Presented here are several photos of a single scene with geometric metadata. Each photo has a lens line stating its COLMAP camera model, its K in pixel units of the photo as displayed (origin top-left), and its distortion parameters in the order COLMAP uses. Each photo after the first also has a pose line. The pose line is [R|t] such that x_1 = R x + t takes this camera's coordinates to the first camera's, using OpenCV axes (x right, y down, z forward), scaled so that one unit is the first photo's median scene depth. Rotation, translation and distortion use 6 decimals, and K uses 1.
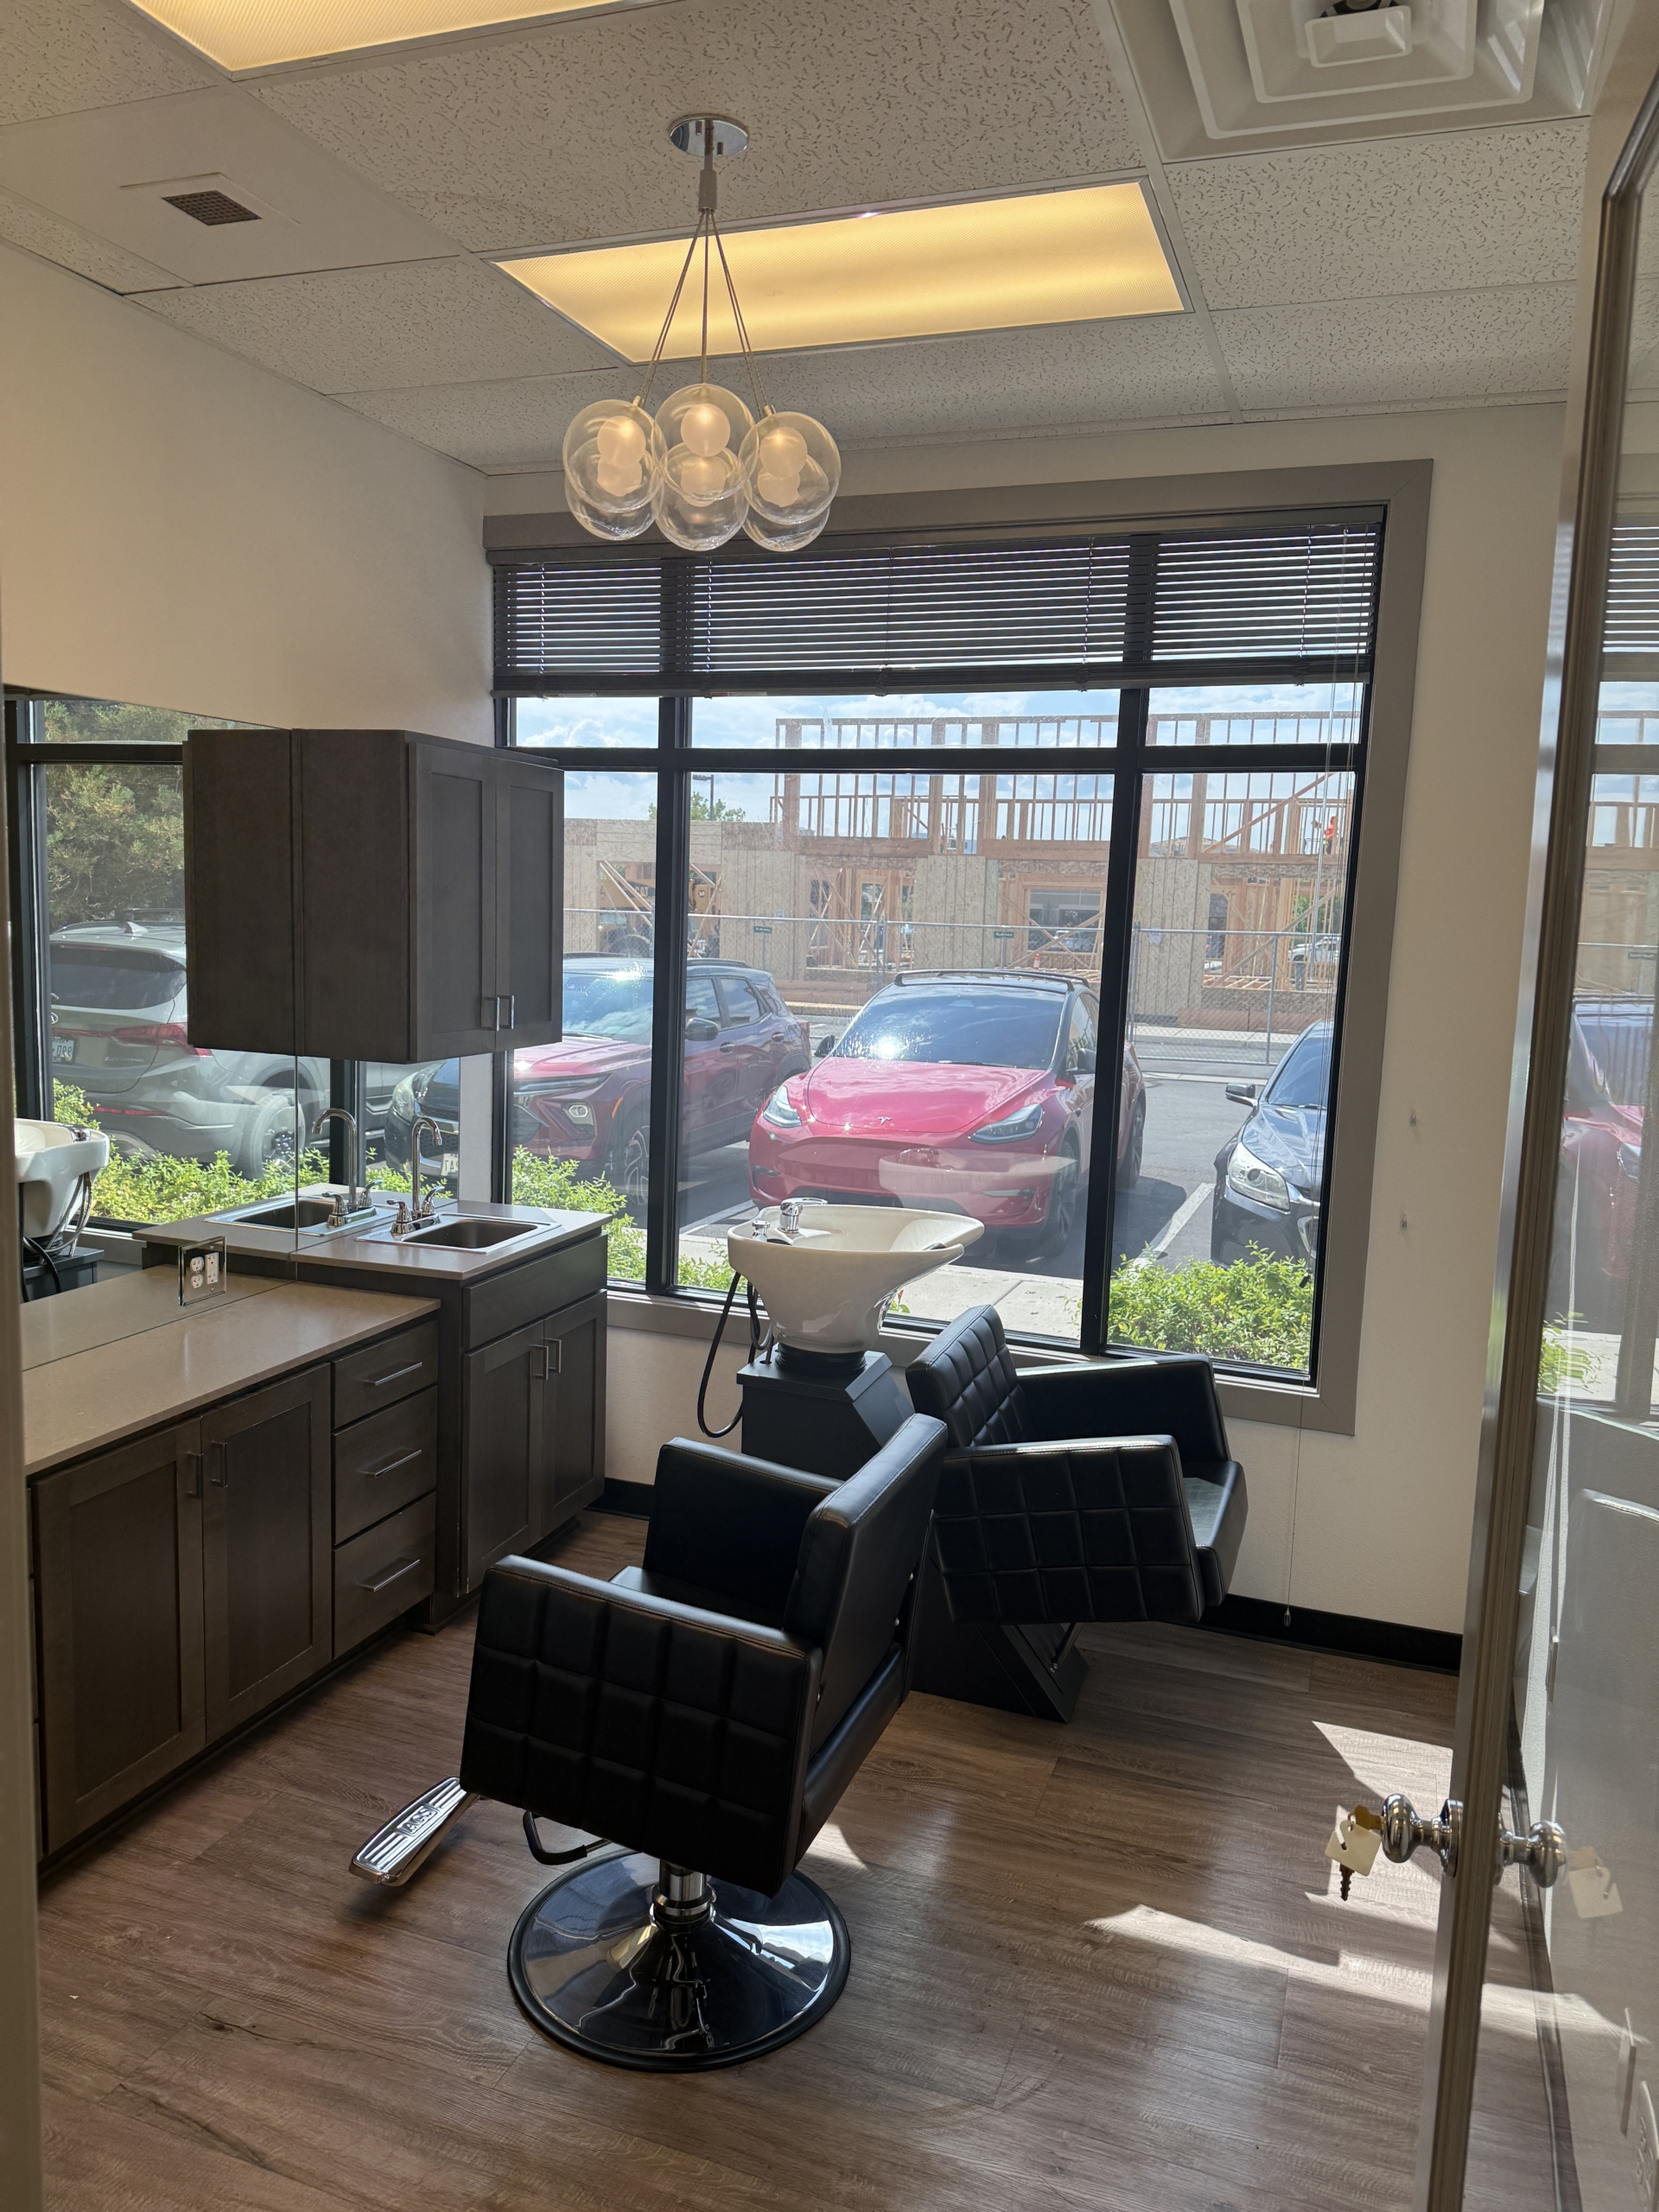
lens RADIAL K [[1554.6, 0, 829.5], [0, 1554.6, 1106.0], [0, 0, 1]] dist [0.076317, -0.105986]
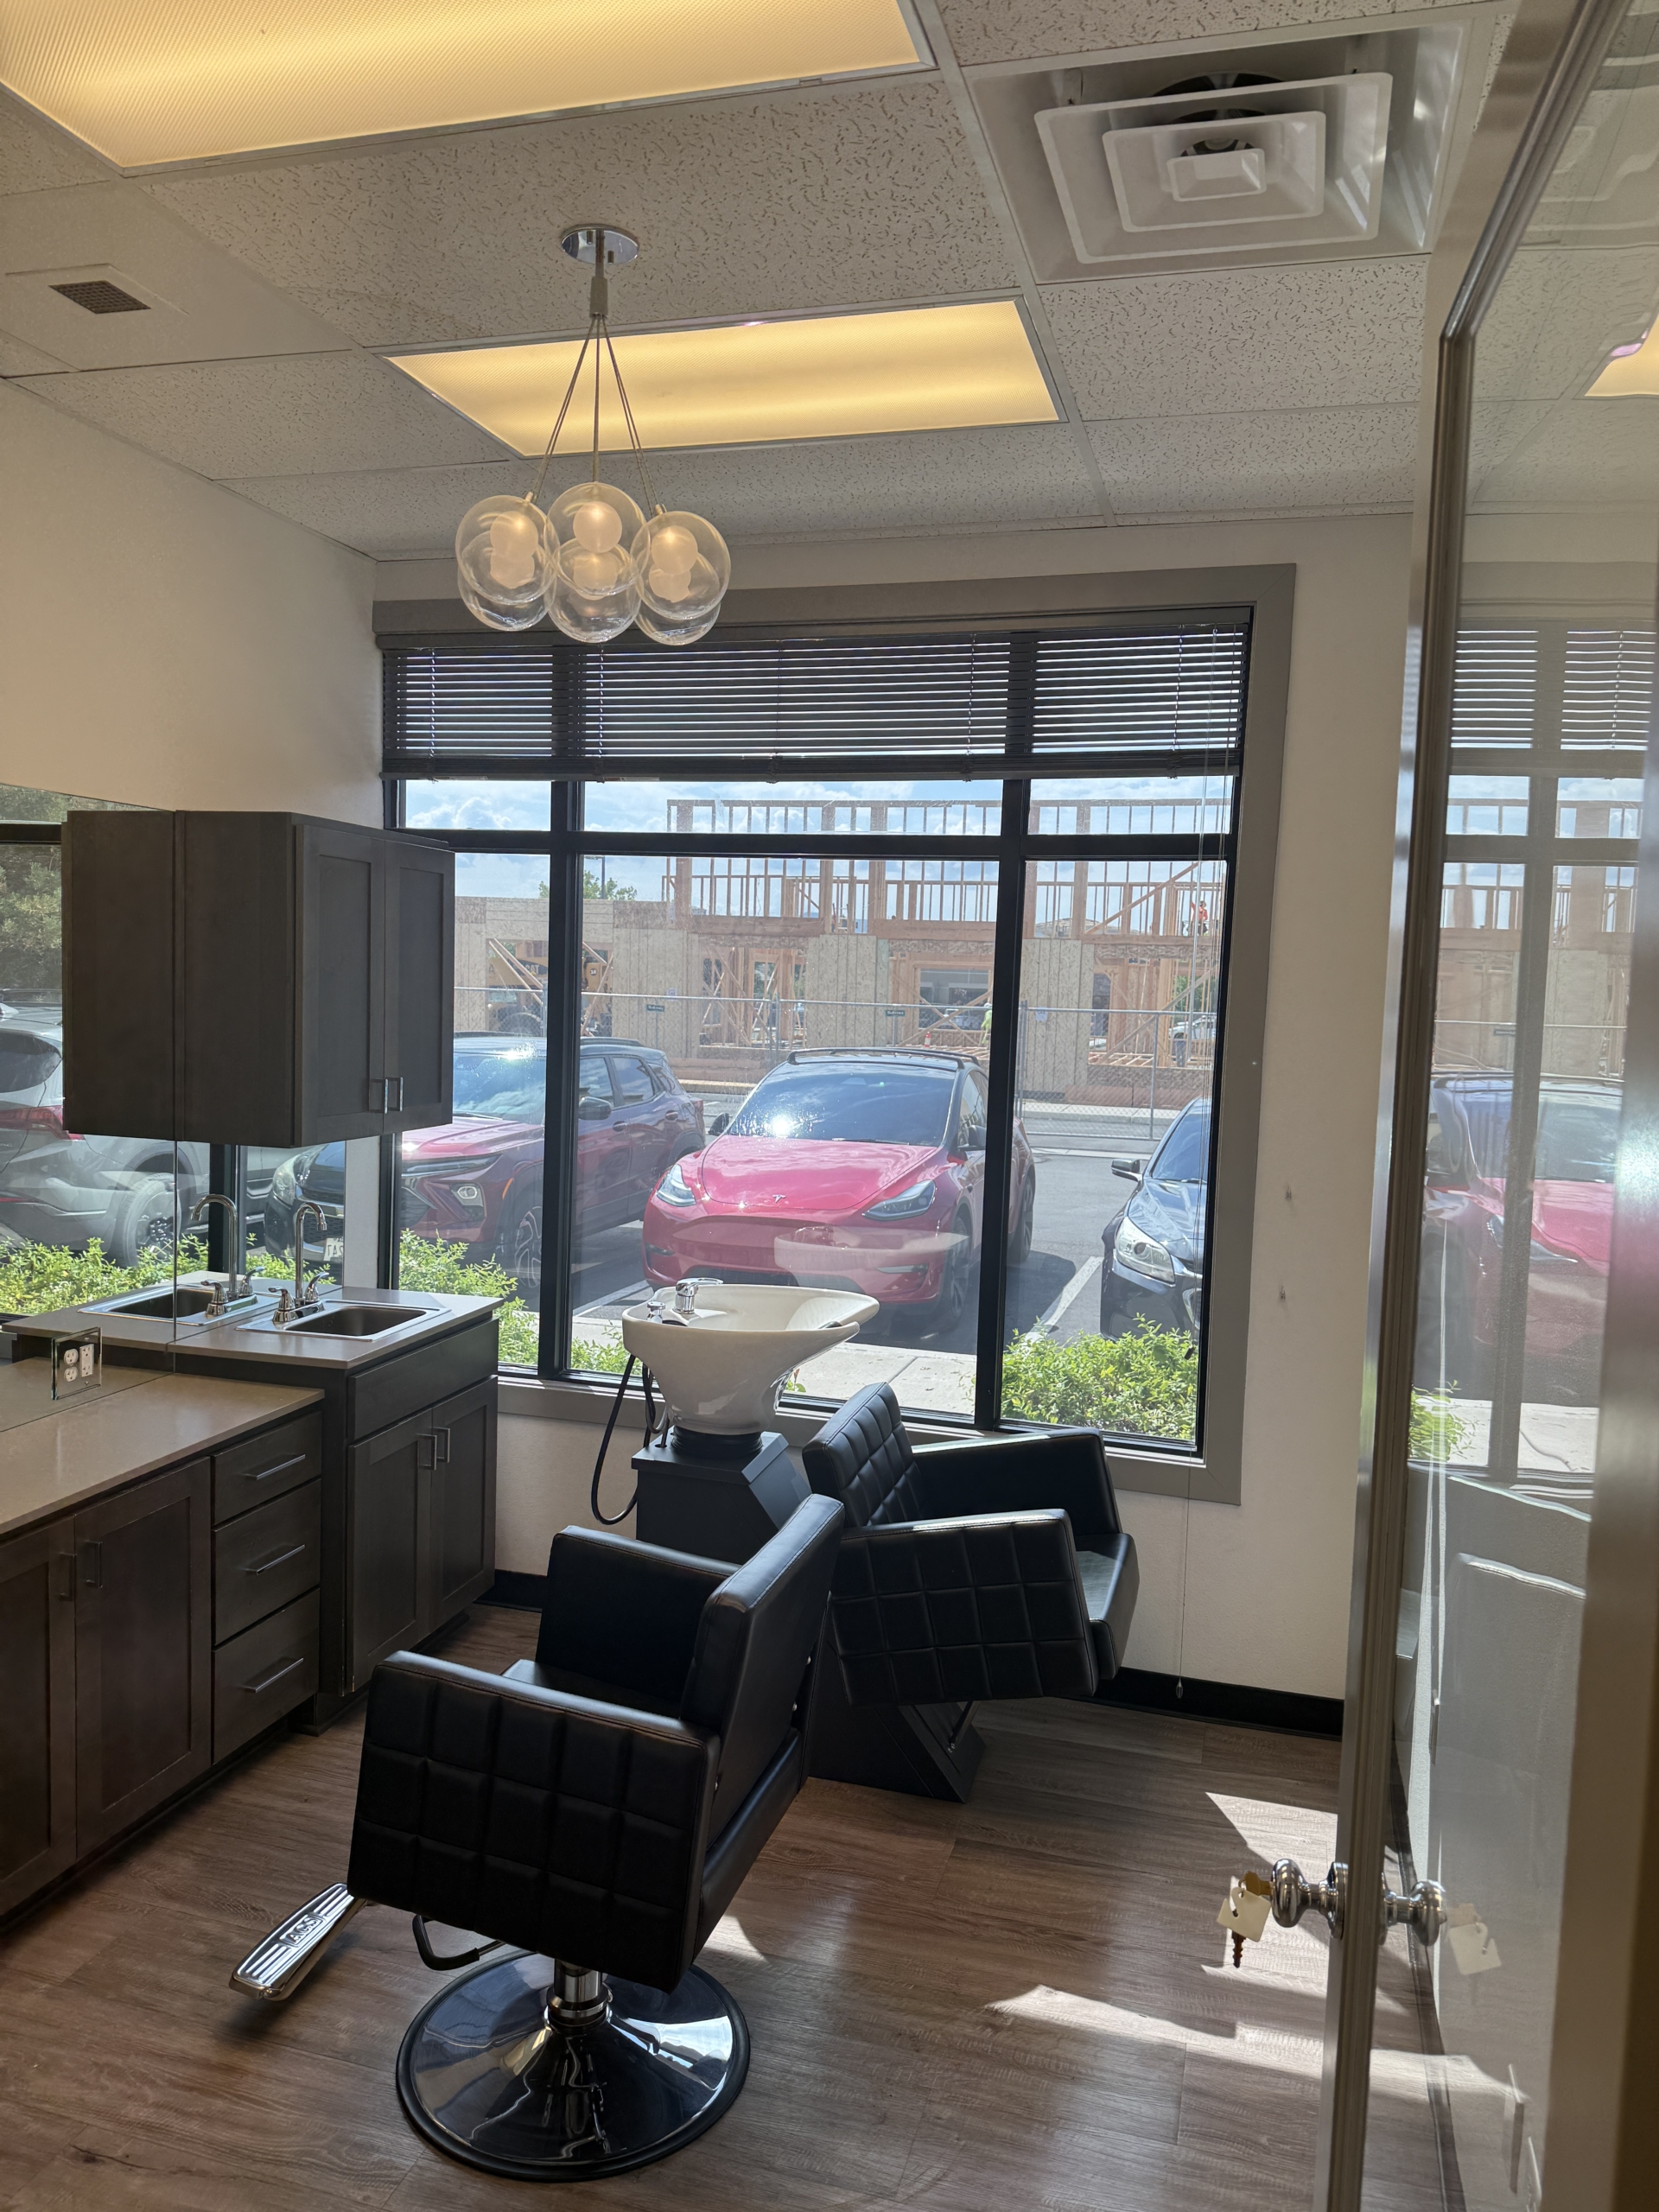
lens RADIAL K [[1554.1, 0, 840.6], [0, 1554.1, 1110.9], [0, 0, 1]] dist [0.060933, -0.081800]
pose [[0.997120, -0.006117, 0.075588, -0.000619], [0.009601, 0.998903, -0.045826, -0.001999], [-0.075224, 0.046419, 0.996086, -0.008207]]
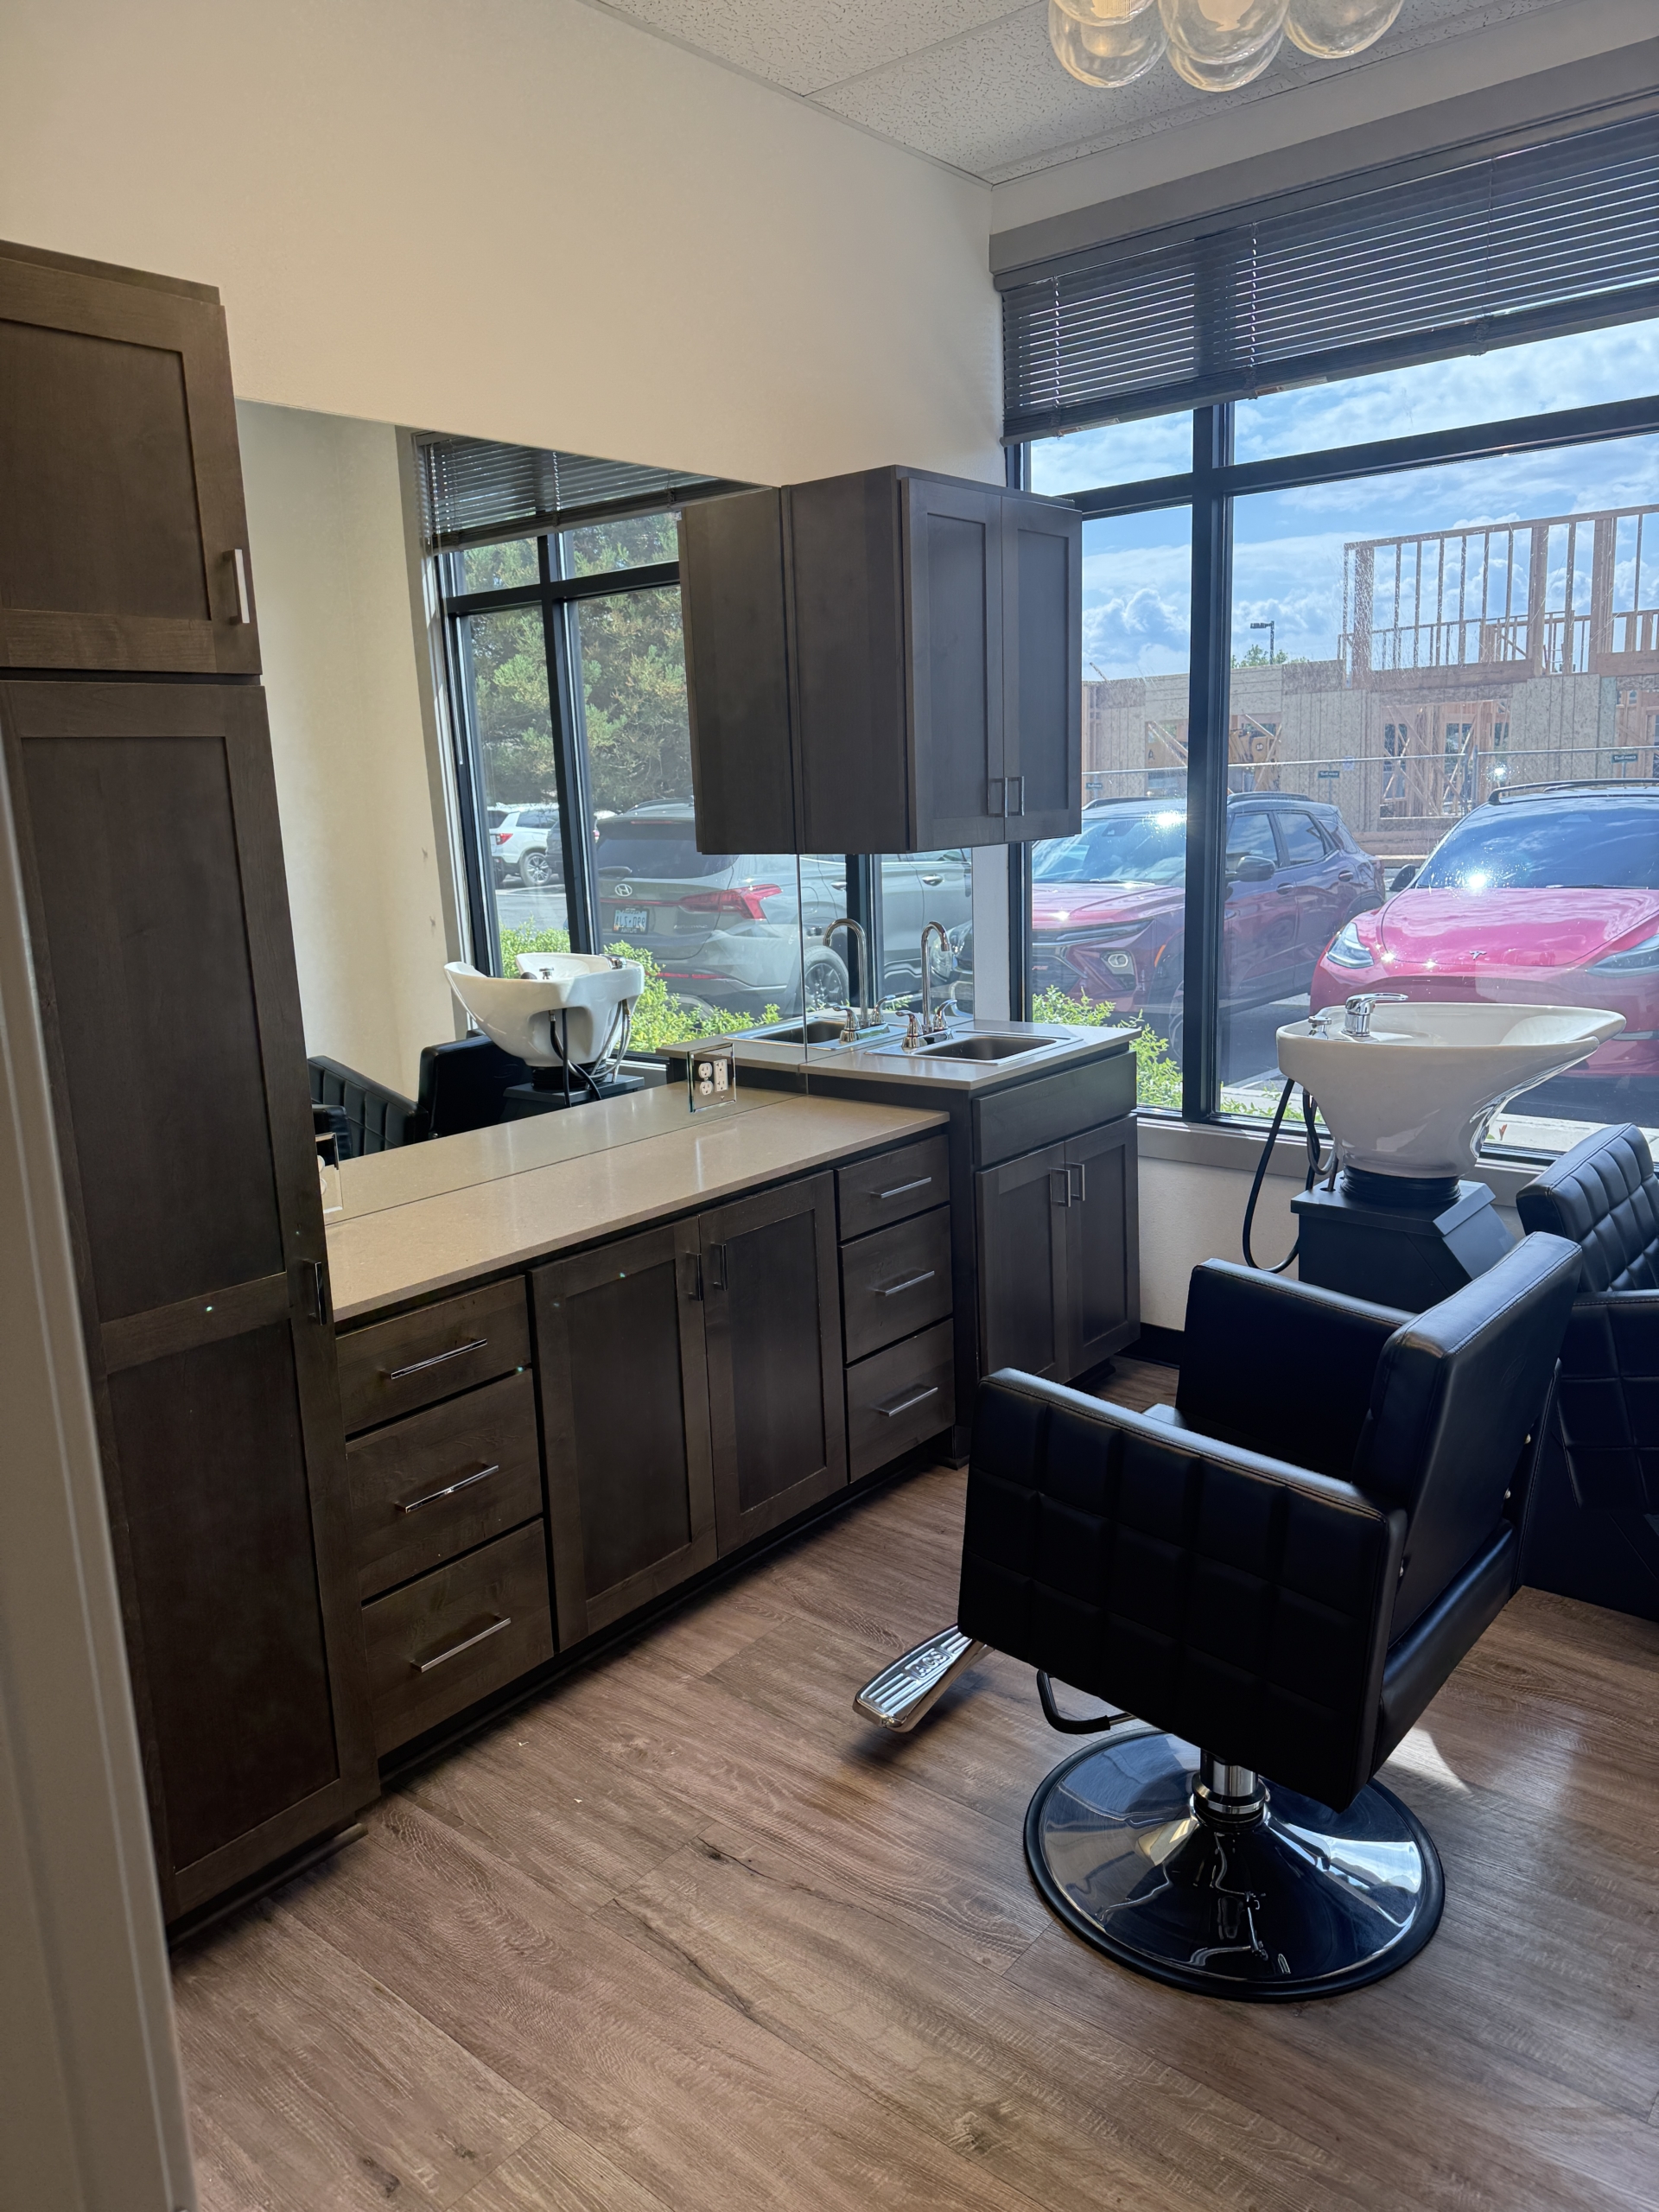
lens RADIAL K [[1554.1, 0, 840.6], [0, 1554.1, 1110.9], [0, 0, 1]] dist [0.060933, -0.081800]
pose [[0.940410, -0.002485, -0.340033, -0.002246], [0.027876, 0.997171, 0.069808, 0.060519], [0.338897, -0.075127, 0.937819, 0.135754]]
